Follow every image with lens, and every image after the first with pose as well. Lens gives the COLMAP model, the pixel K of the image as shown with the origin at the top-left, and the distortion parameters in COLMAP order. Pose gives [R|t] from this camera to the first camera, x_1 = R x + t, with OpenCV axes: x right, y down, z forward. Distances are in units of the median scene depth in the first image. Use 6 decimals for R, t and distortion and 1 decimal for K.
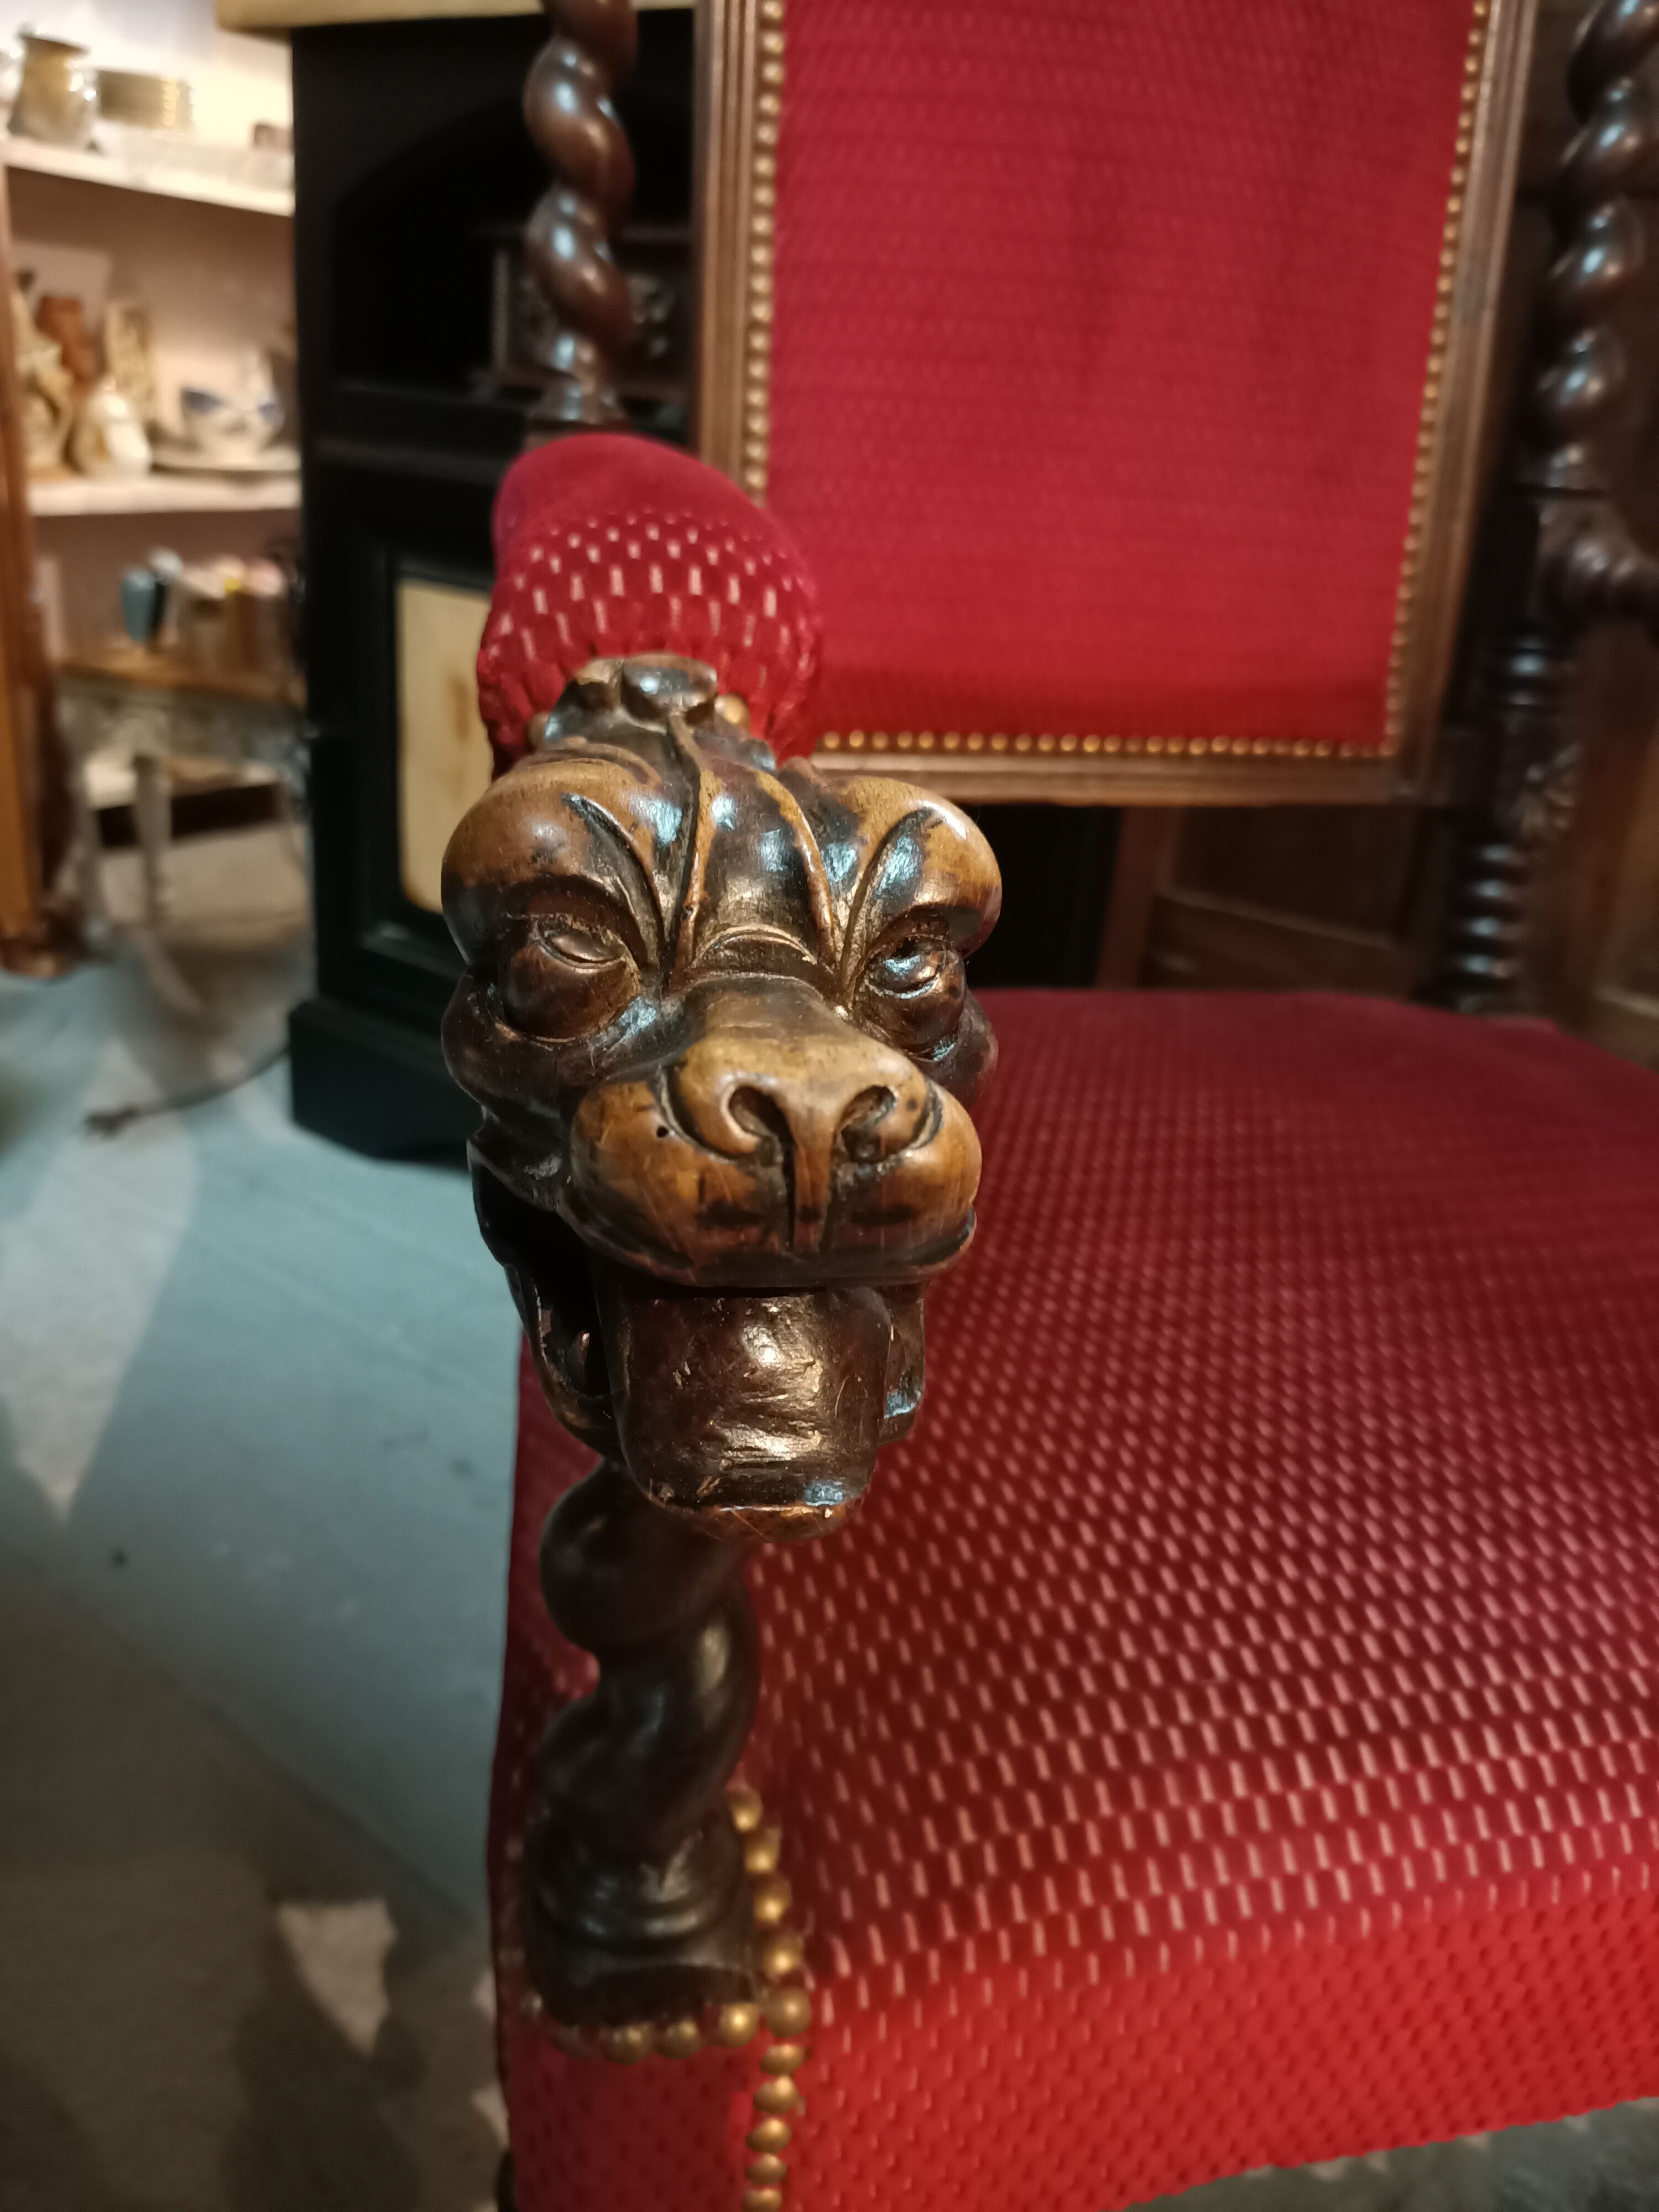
lens RADIAL K [[1680.8, 0, 833.8], [0, 1680.8, 1100.7], [0, 0, 1]] dist [0.001819, -0.000947]
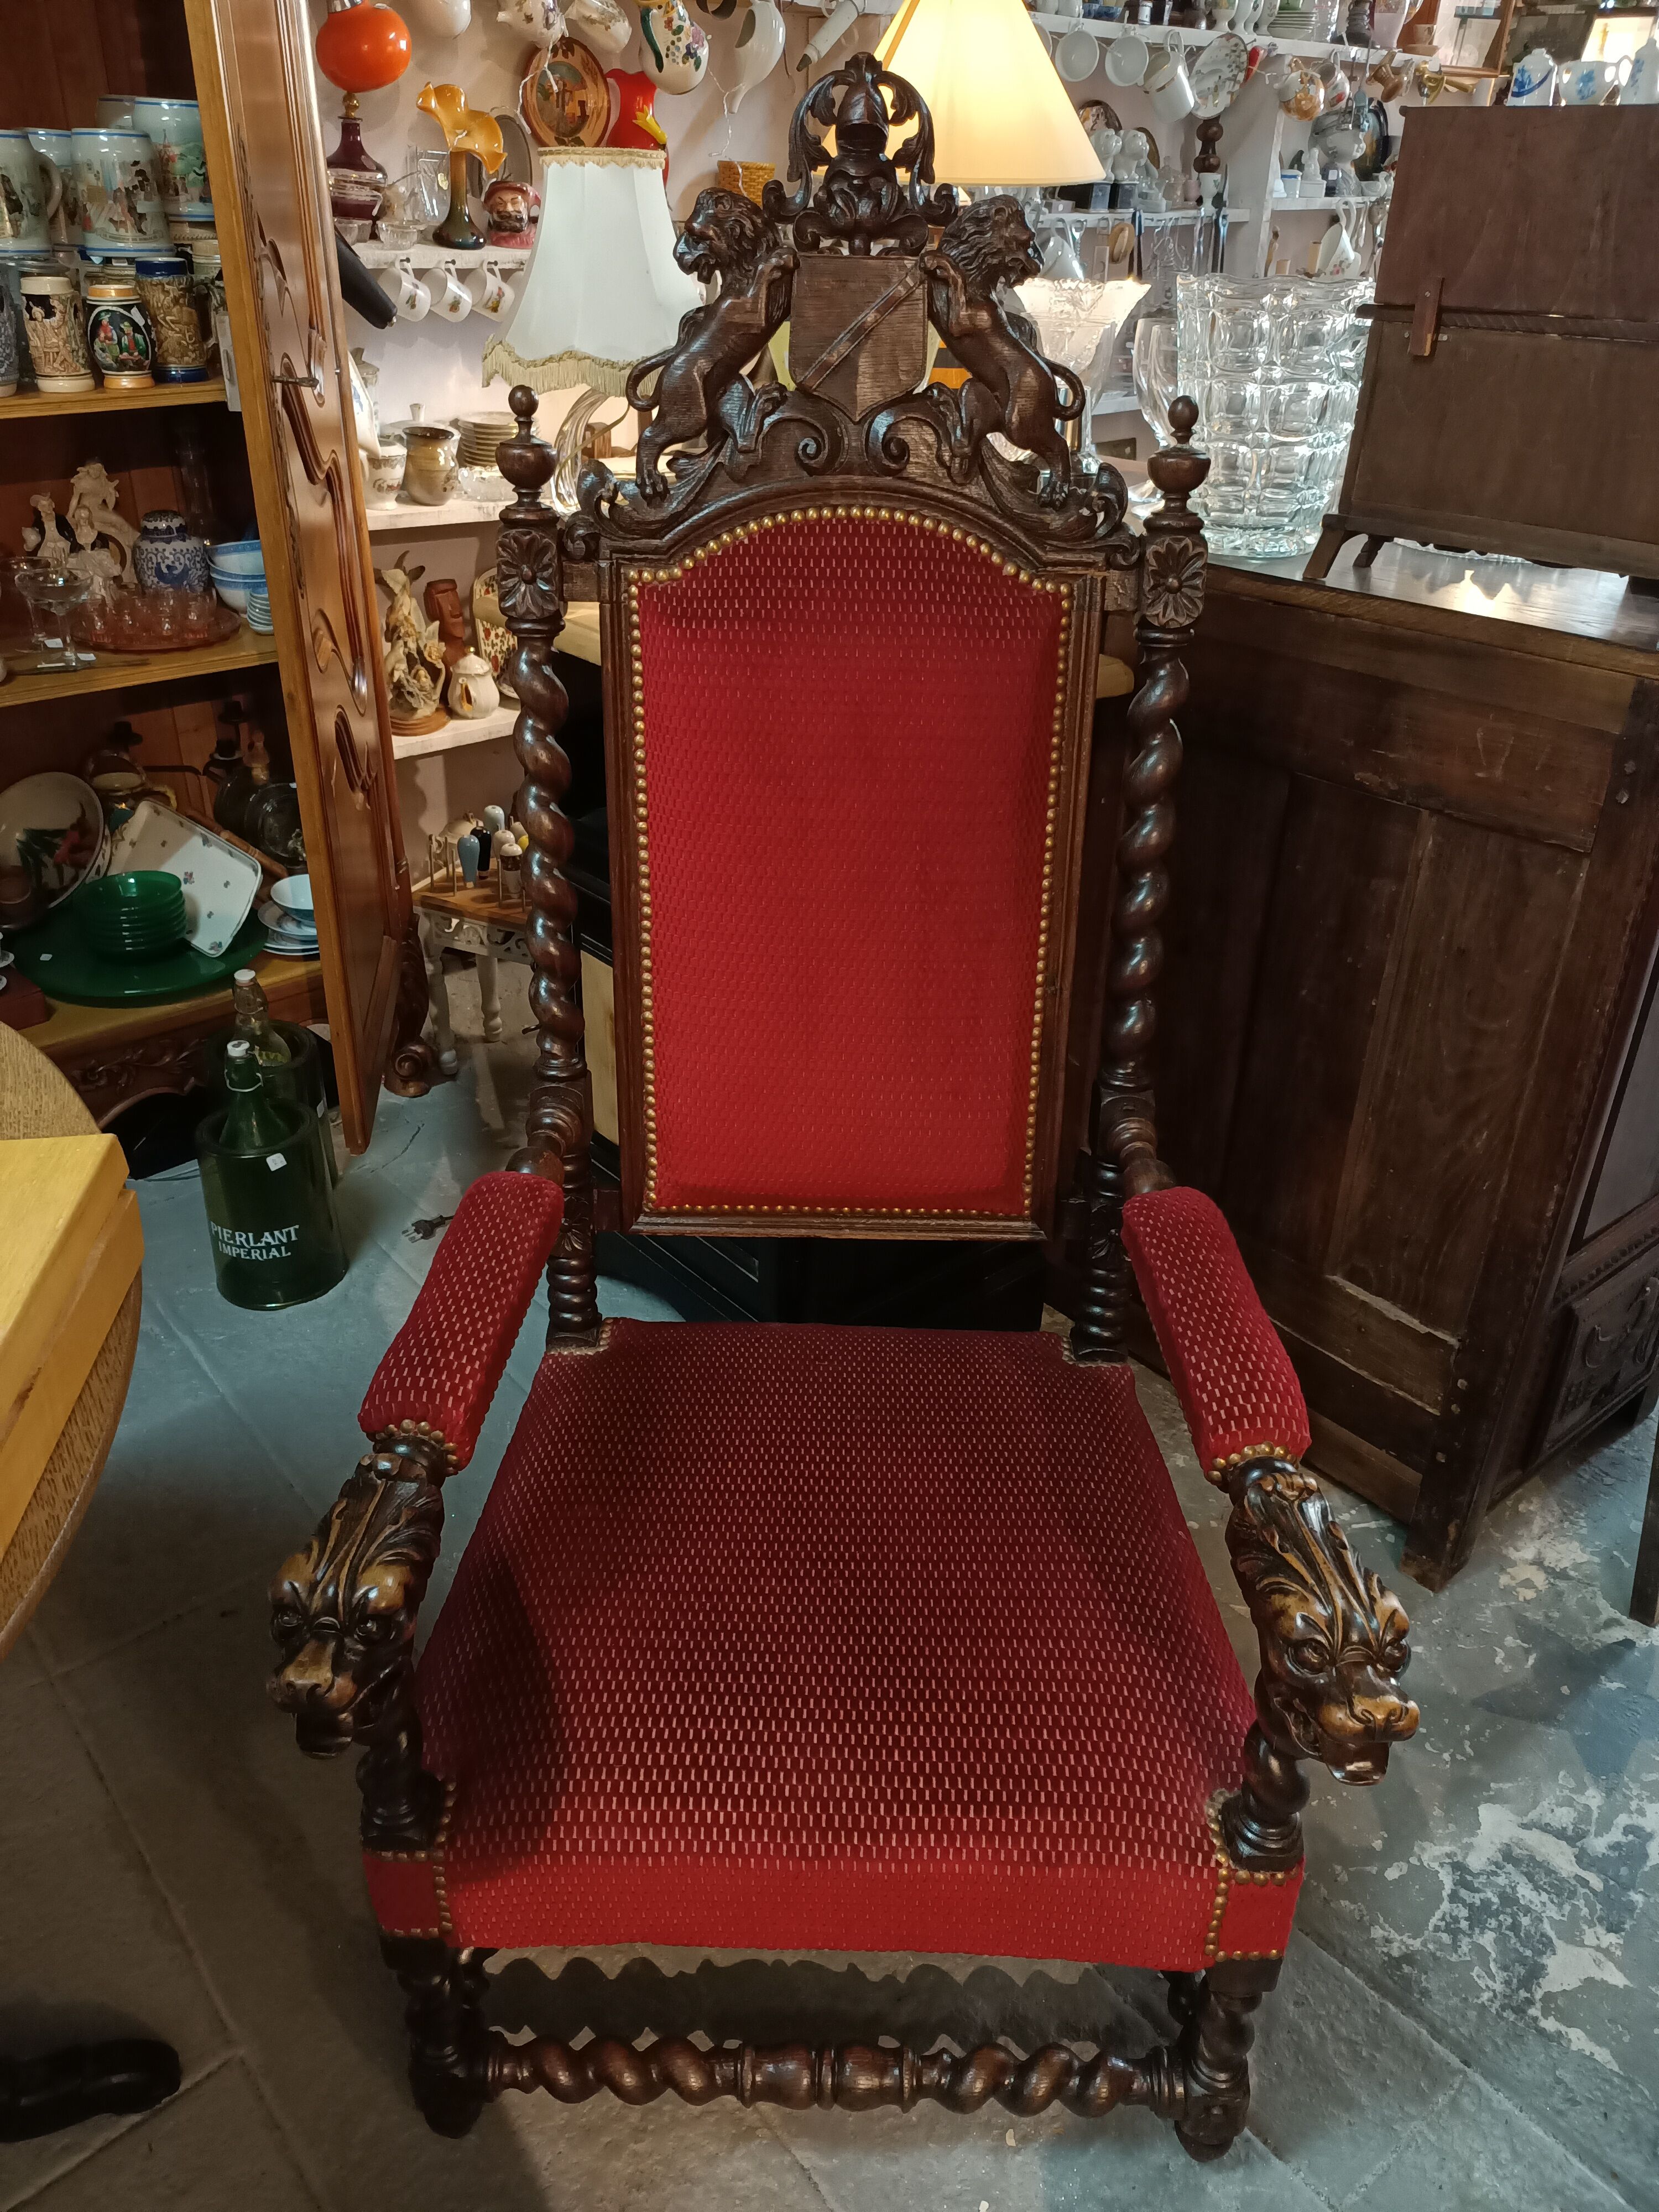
lens RADIAL K [[1644.1, 0, 838.8], [0, 1644.1, 1106.9], [0, 0, 1]] dist [0.058641, -0.051900]
pose [[0.965906, 0.072467, -0.248543, 1.319074], [-0.047184, 0.993222, 0.106224, -1.162801], [0.254556, -0.090876, 0.962779, -1.603166]]
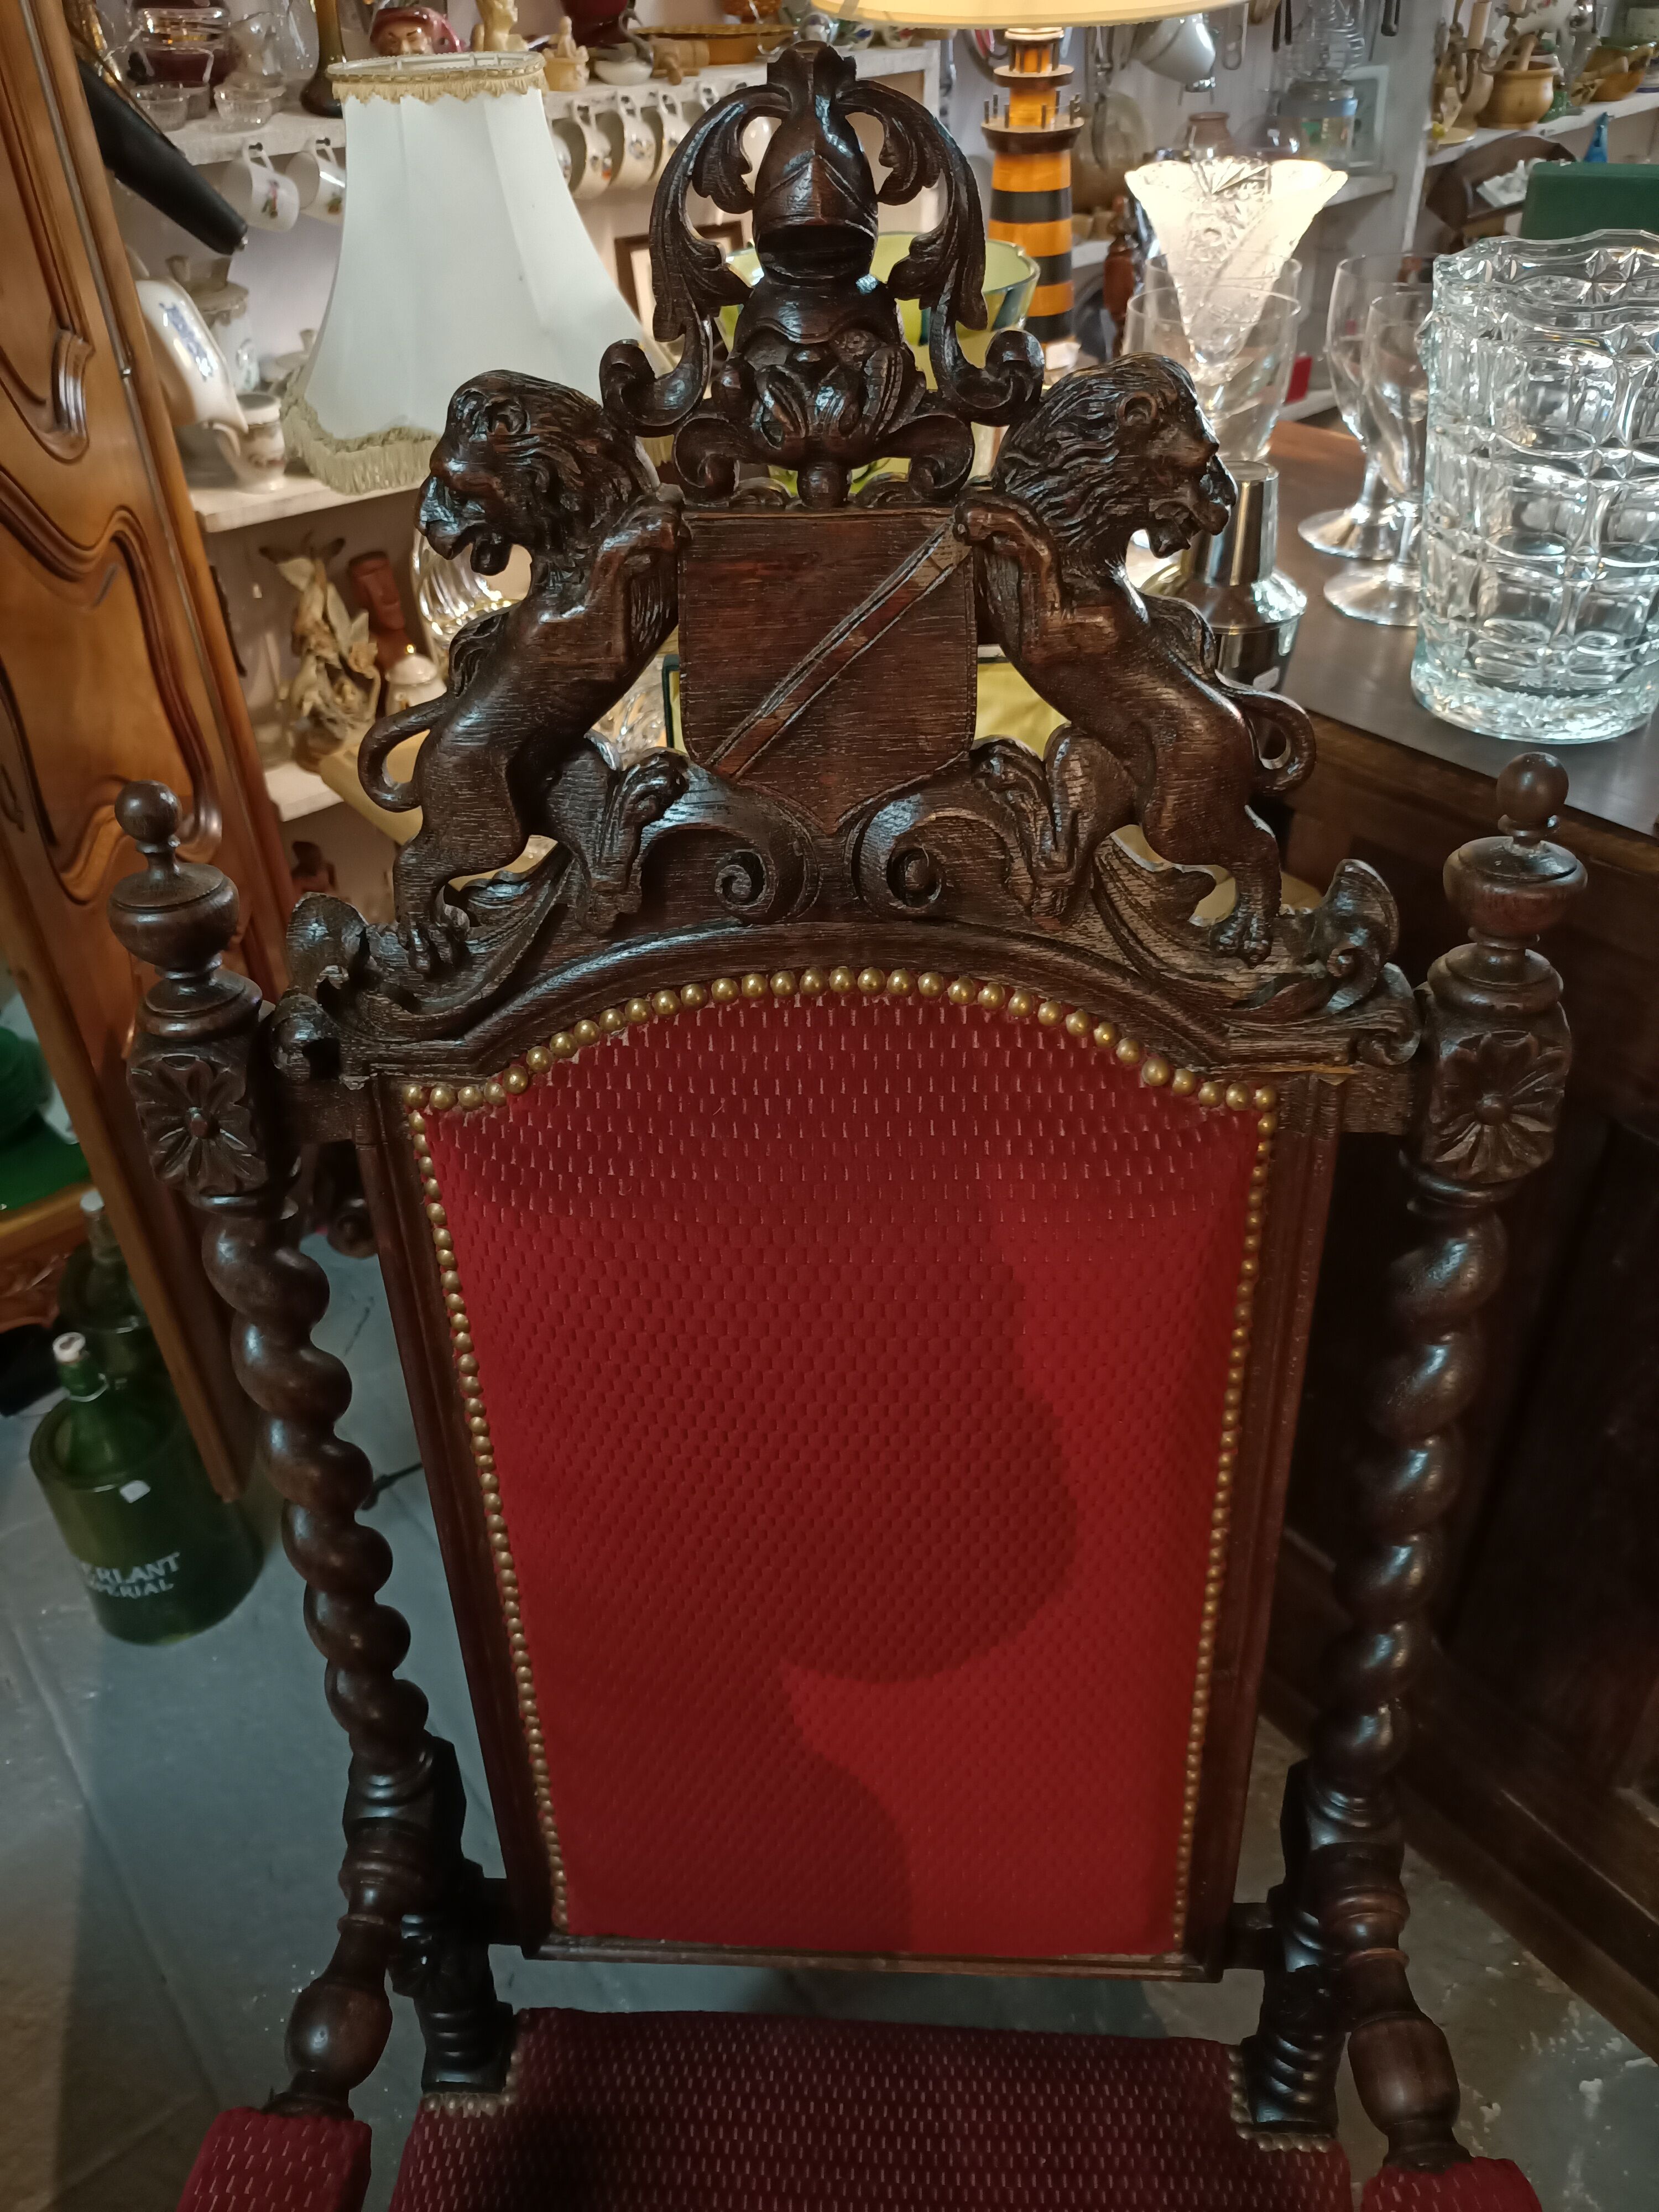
lens RADIAL K [[1625.1, 0, 843.2], [0, 1625.1, 1073.4], [0, 0, 1]] dist [0.029729, -0.001684]
pose [[0.953854, 0.083062, -0.288553, 0.903861], [-0.011146, 0.970110, 0.242408, -2.337051], [0.300063, -0.228006, 0.926270, 0.249534]]
